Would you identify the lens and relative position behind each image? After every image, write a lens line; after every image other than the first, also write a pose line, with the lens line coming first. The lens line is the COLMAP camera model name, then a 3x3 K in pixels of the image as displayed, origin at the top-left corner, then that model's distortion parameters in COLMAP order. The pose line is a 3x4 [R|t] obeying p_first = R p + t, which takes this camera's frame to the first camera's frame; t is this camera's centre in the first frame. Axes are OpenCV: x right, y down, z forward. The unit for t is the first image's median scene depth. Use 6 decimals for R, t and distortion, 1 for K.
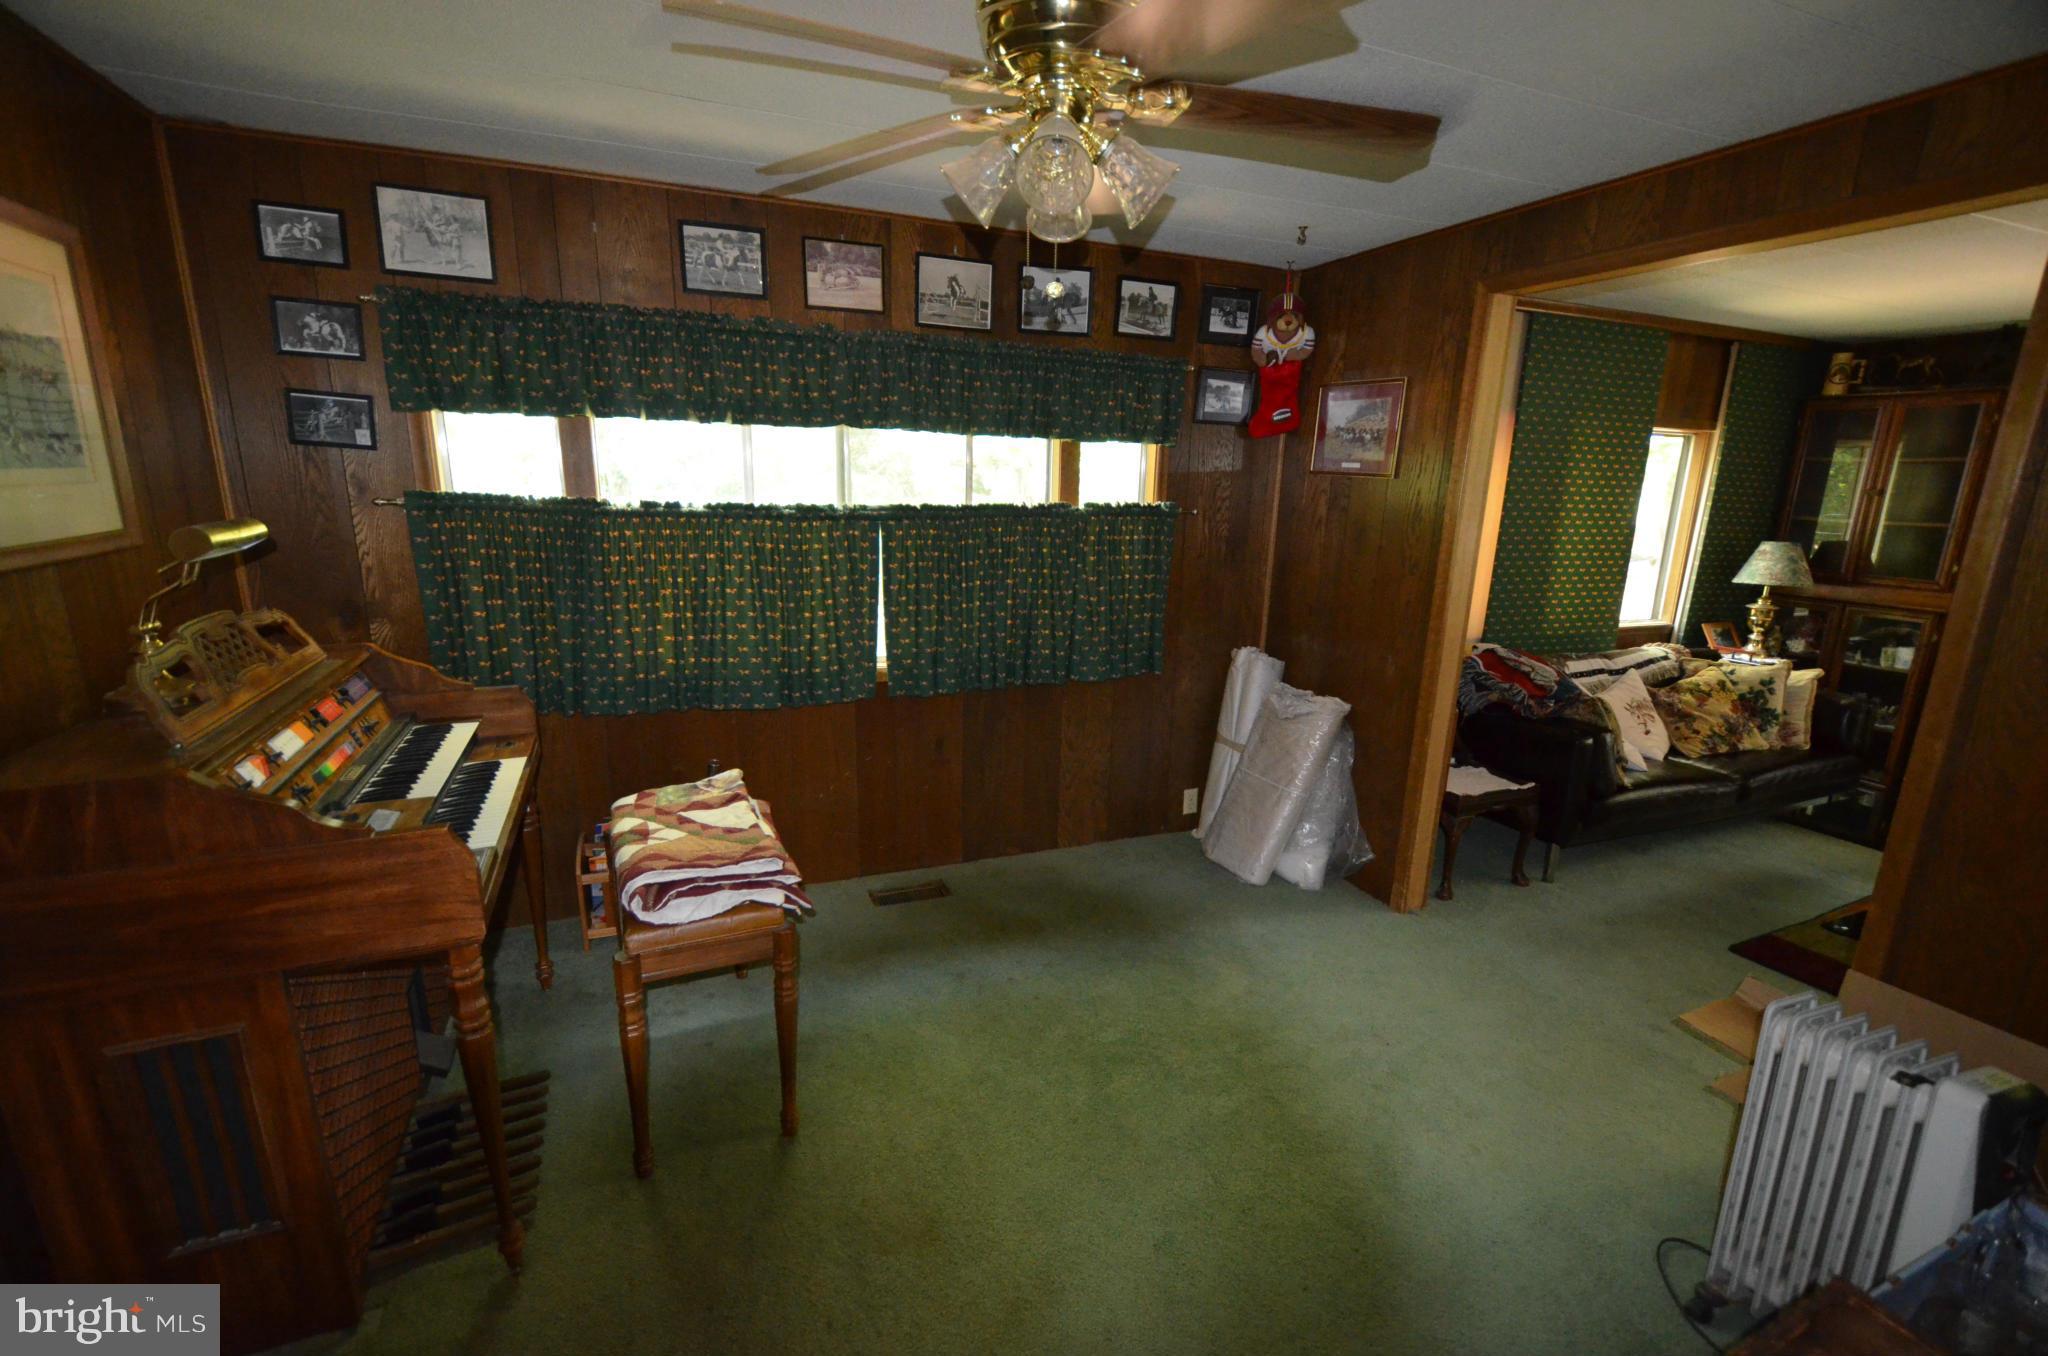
lens RADIAL K [[883.4, 0, 1024.3], [0, 883.4, 694.7], [0, 0, 1]] dist [0.001806, -0.004456]
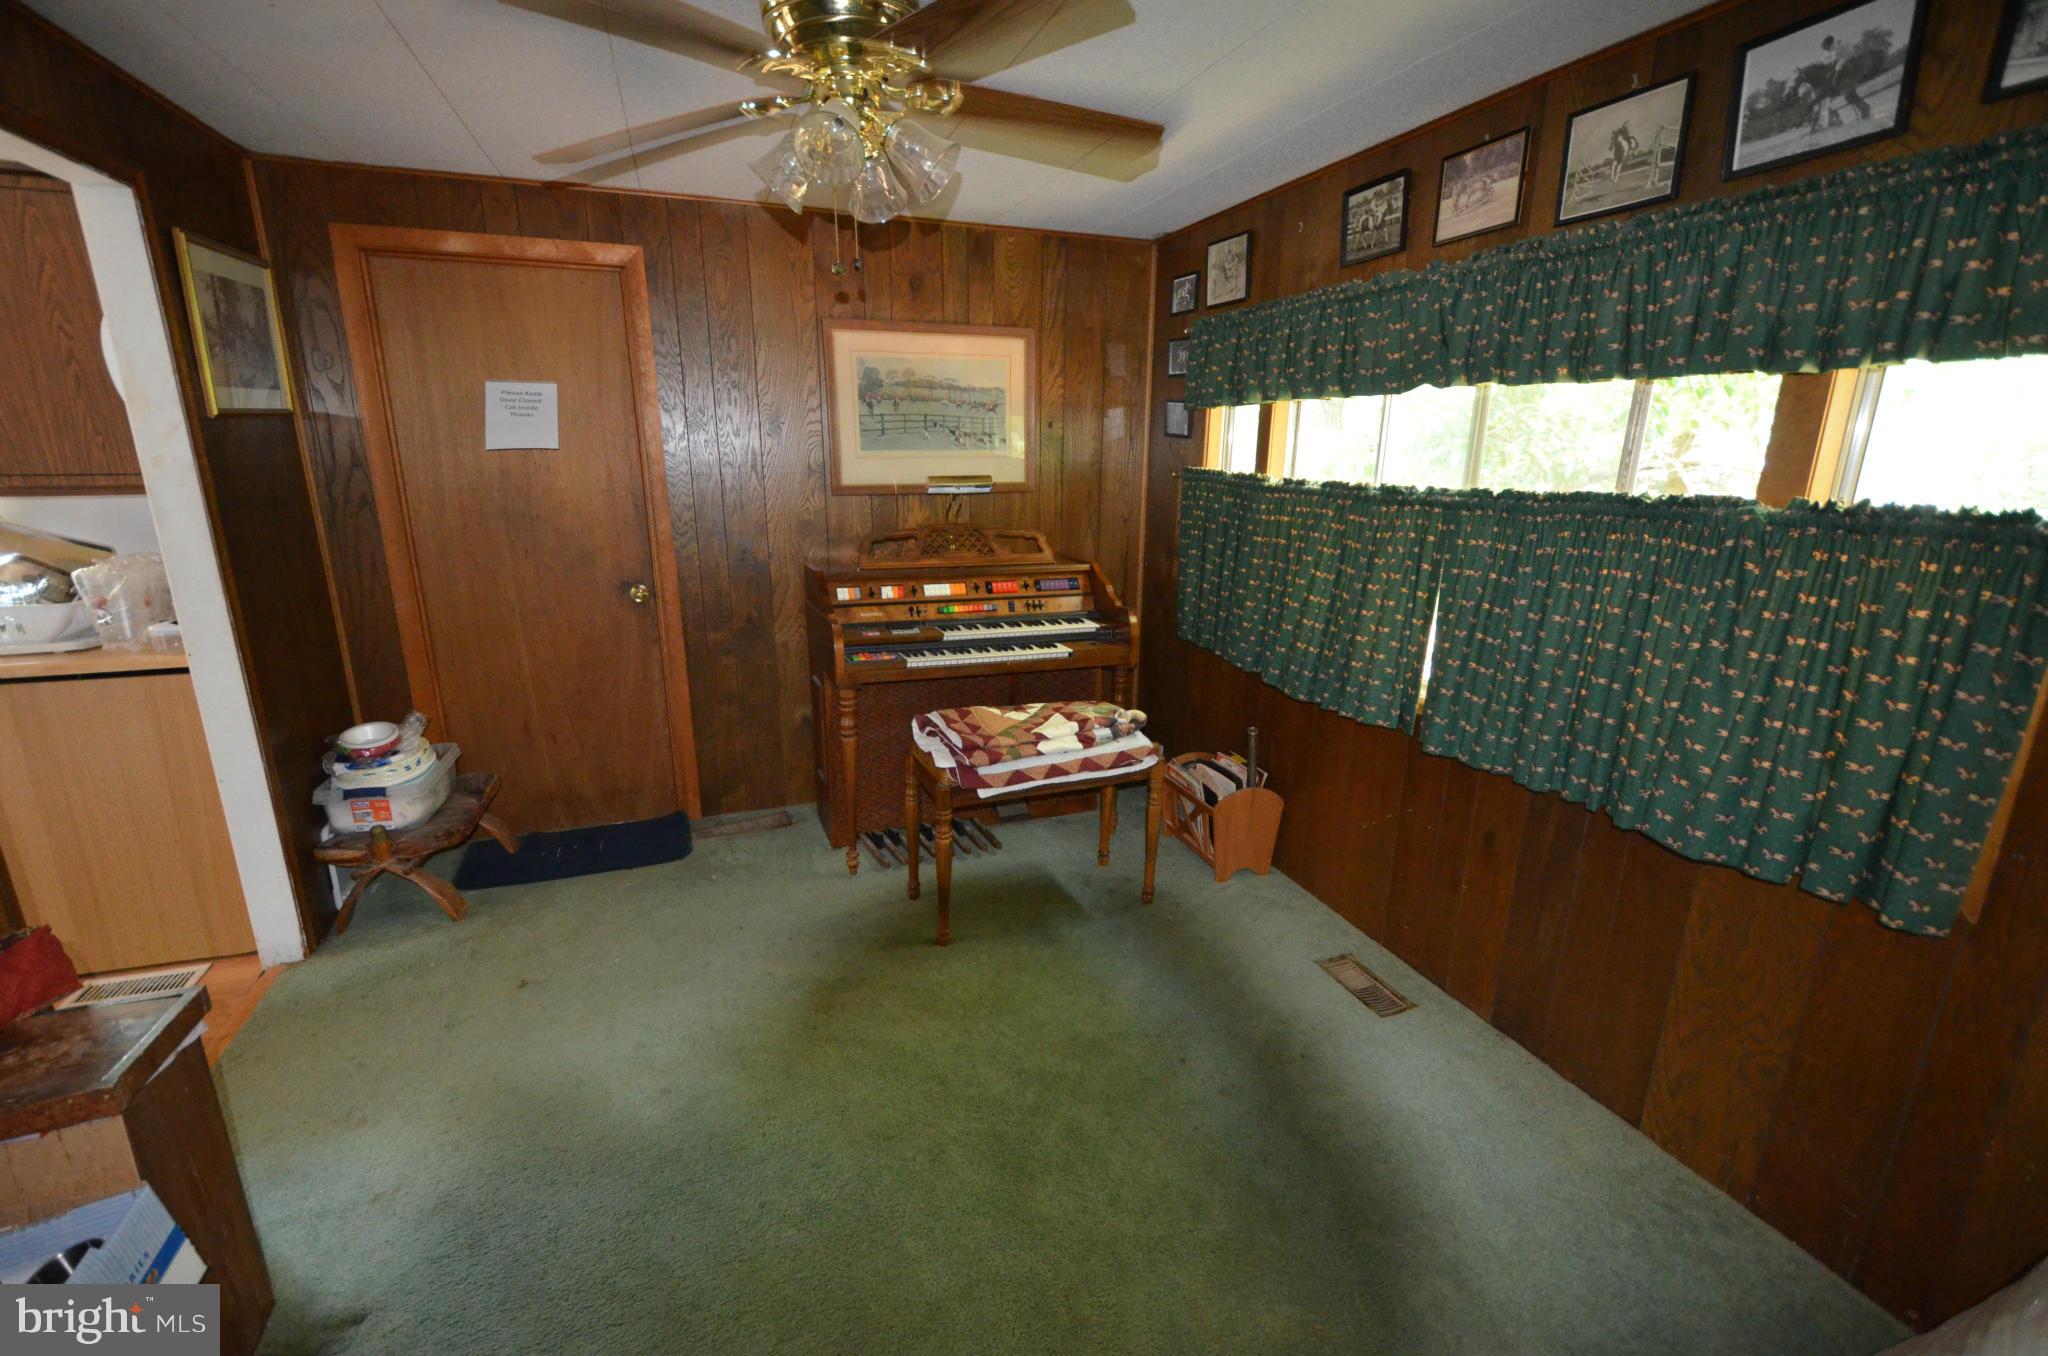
lens RADIAL K [[883.4, 0, 1024.3], [0, 883.4, 694.7], [0, 0, 1]] dist [0.001806, -0.004456]
pose [[-0.021852, 0.245580, -0.969130, 0.669115], [-0.250155, 0.937183, 0.243125, -0.150811], [0.967959, 0.247746, 0.040954, 0.701983]]
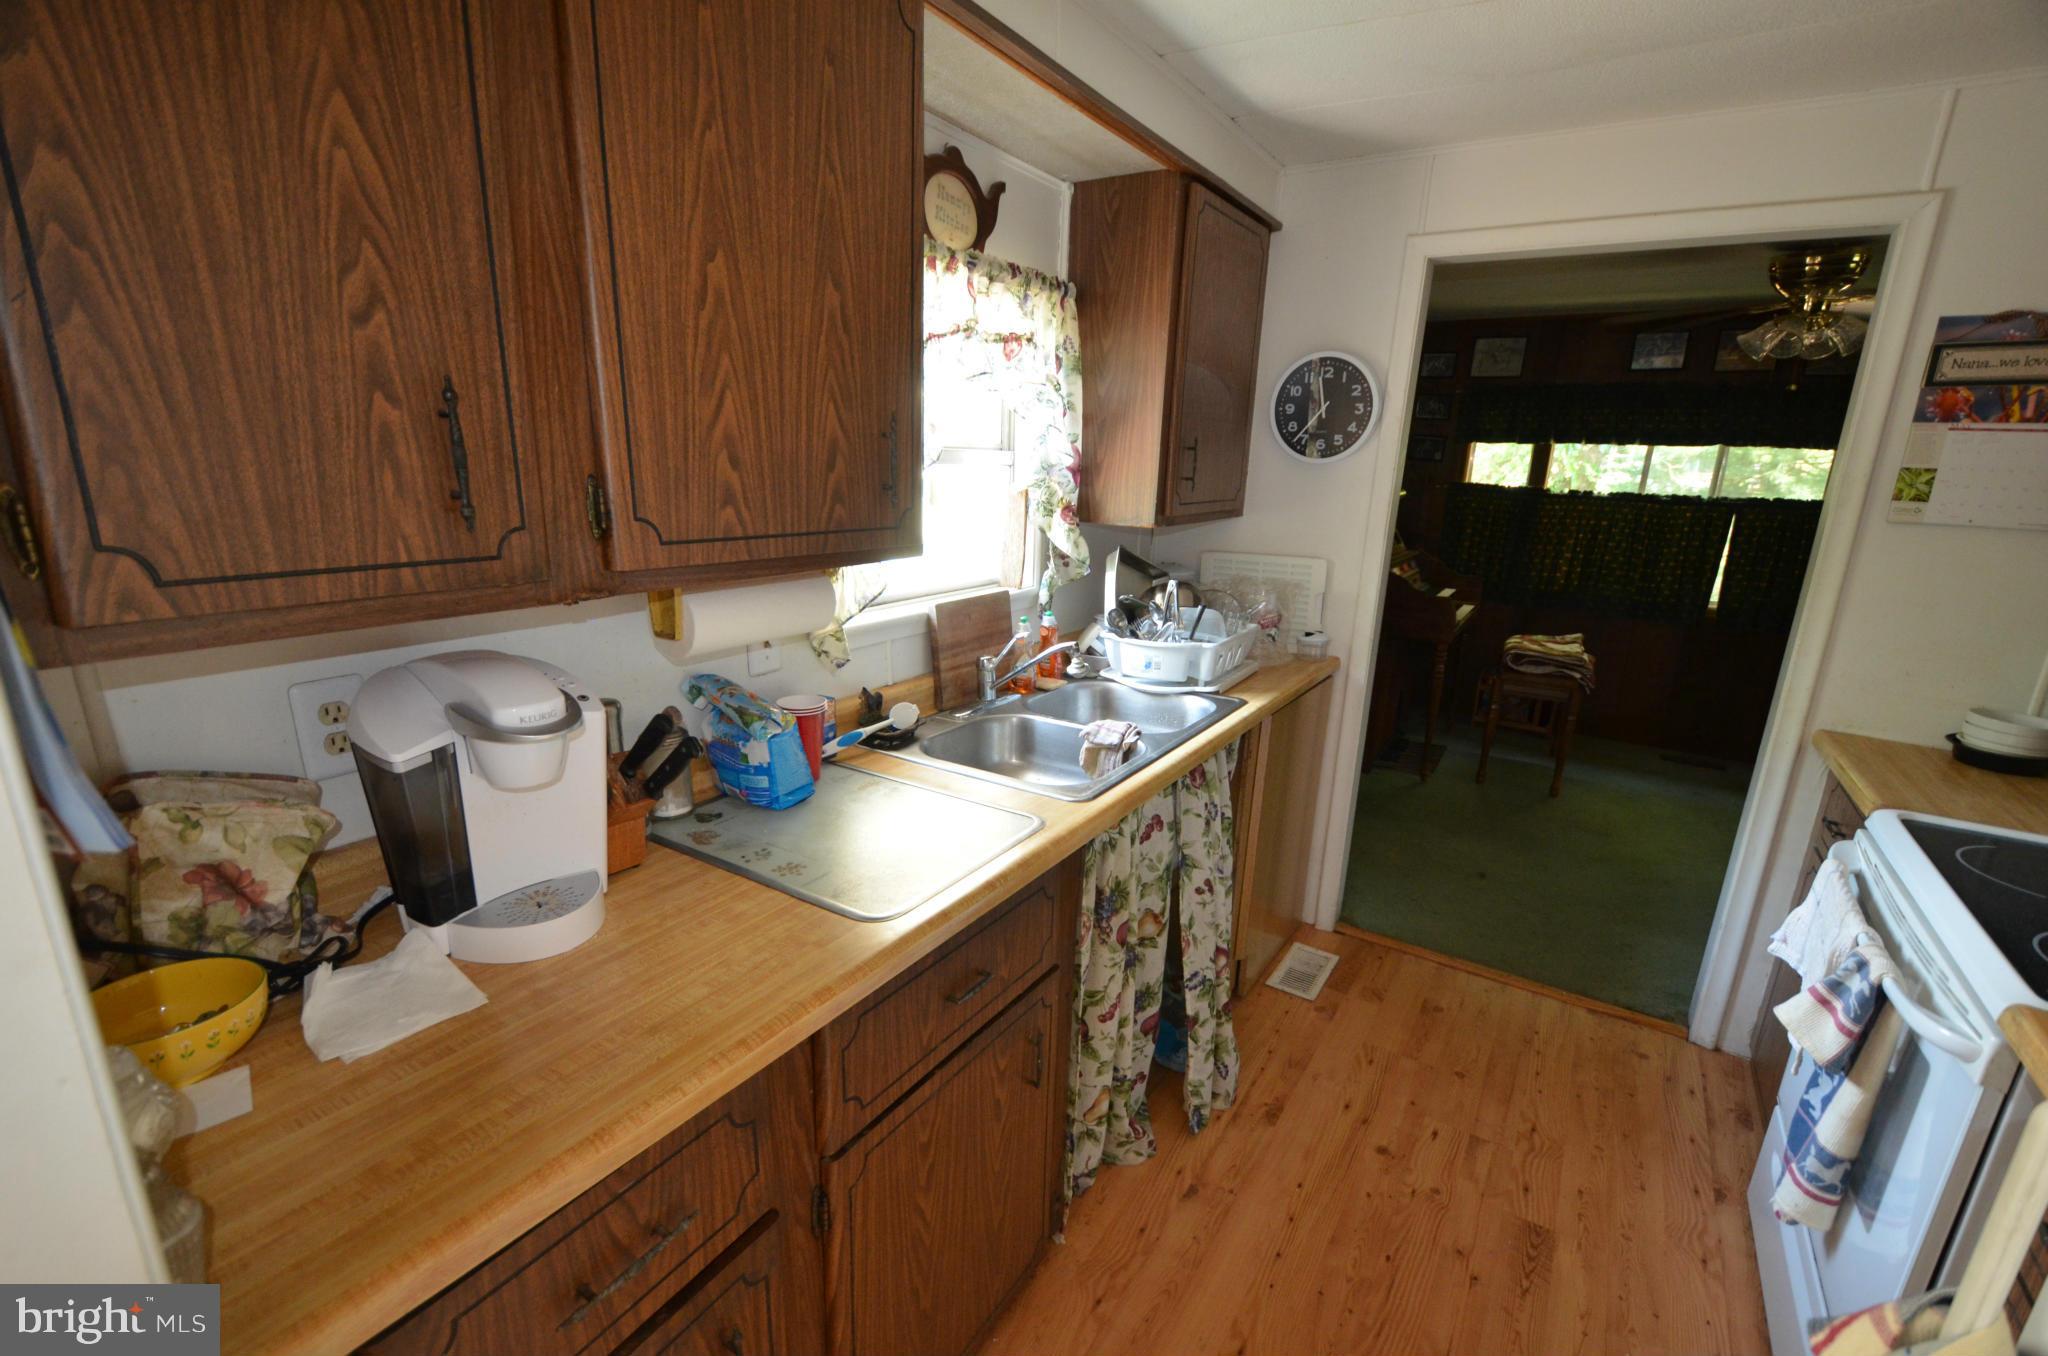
lens RADIAL K [[880.2, 0, 1022.0], [0, 880.2, 698.4], [0, 0, 1]] dist [0.000666, -0.007582]
pose [[0.554646, 0.205548, -0.806299, 0.467884], [-0.218814, 0.970934, 0.096998, 0.258292], [0.802801, 0.122630, 0.583501, -0.865139]]
